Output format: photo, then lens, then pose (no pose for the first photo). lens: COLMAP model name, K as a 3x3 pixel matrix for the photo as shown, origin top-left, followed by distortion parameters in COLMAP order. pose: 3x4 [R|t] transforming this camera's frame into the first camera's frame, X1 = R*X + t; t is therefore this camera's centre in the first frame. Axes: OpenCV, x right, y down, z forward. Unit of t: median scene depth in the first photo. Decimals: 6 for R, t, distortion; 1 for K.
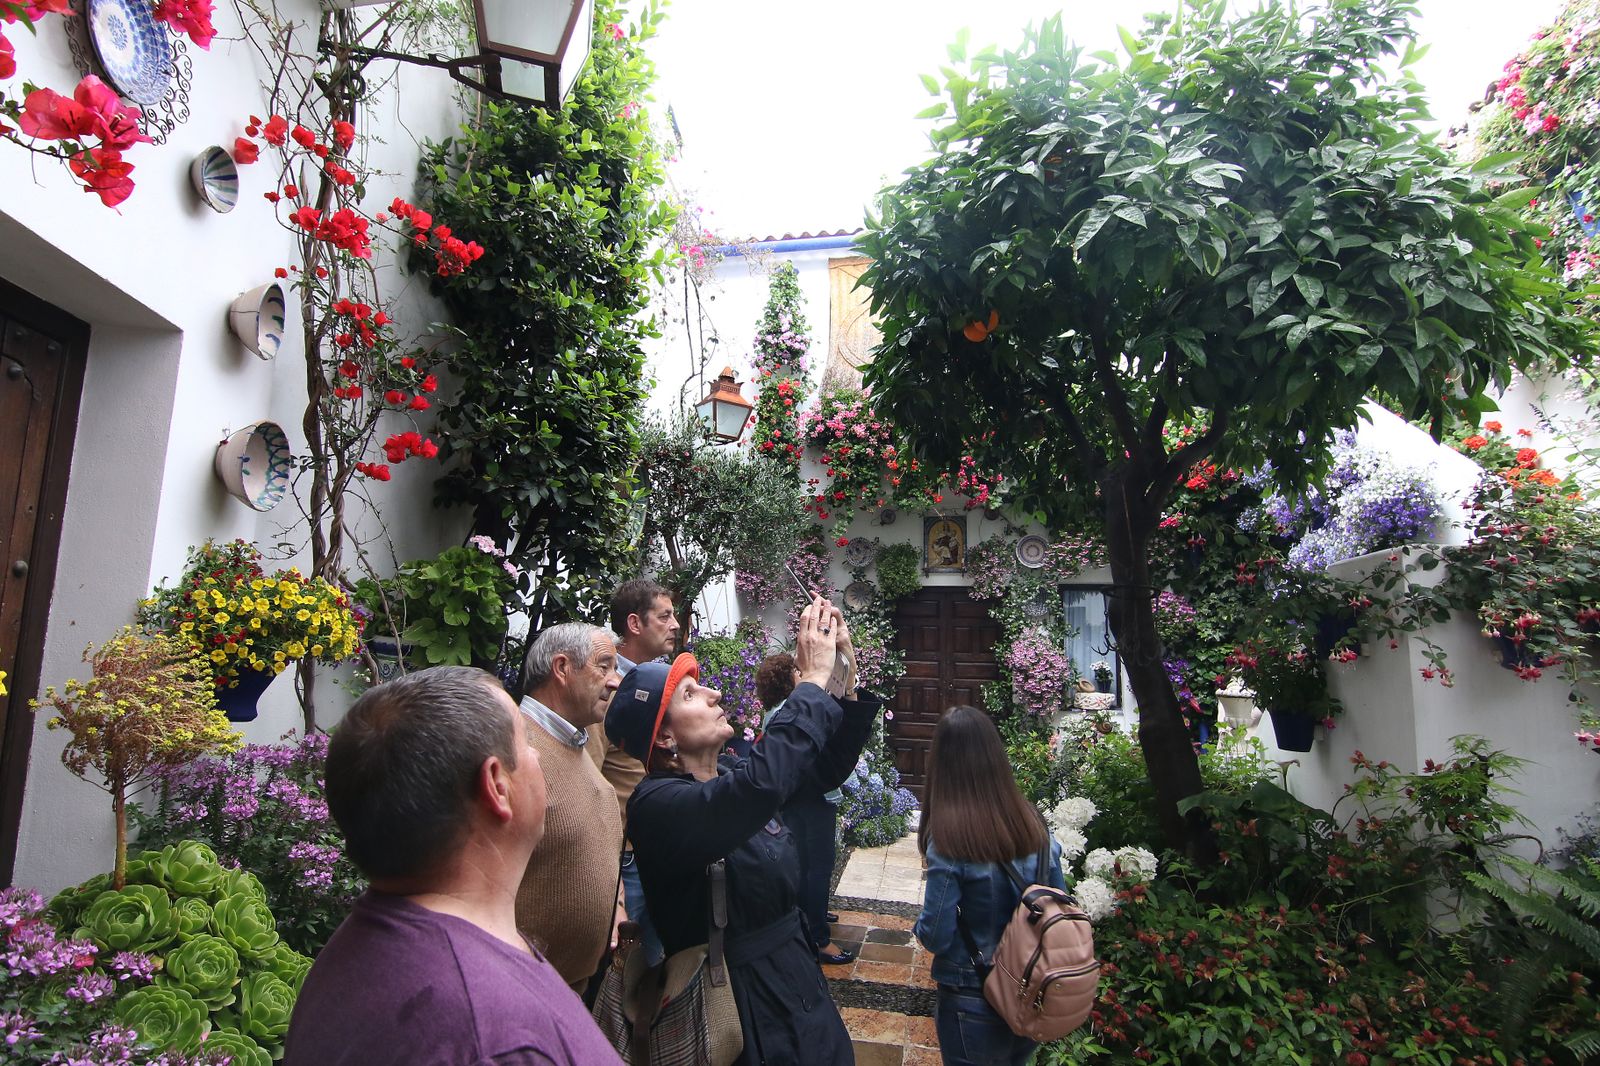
lens RADIAL K [[806.6, 0, 803.9], [0, 806.6, 531.3], [0, 0, 1]] dist [-0.002920, -0.012545]
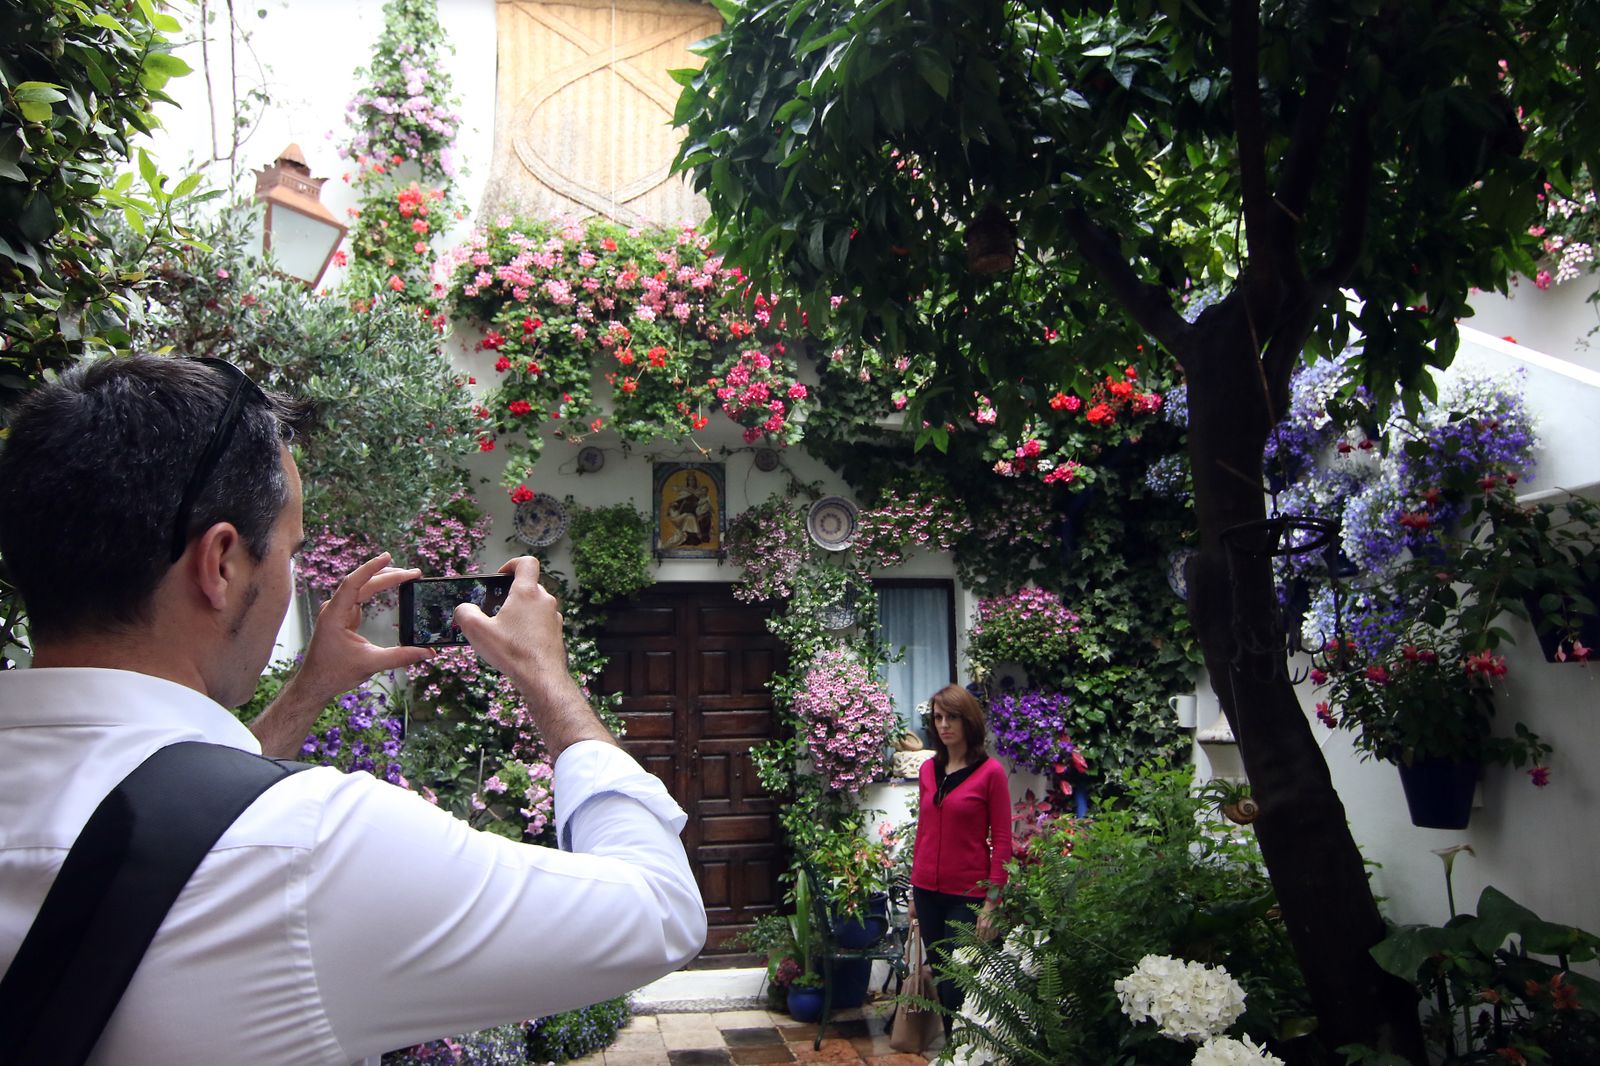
lens RADIAL K [[1130.2, 0, 800.0], [0, 1130.2, 533.0], [0, 0, 1]] dist [0.008006, -0.037796]
pose [[0.924149, 0.021646, 0.381419, -0.066852], [-0.019401, 0.999764, -0.009731, 0.041644], [-0.381540, 0.001592, 0.924351, 0.224404]]
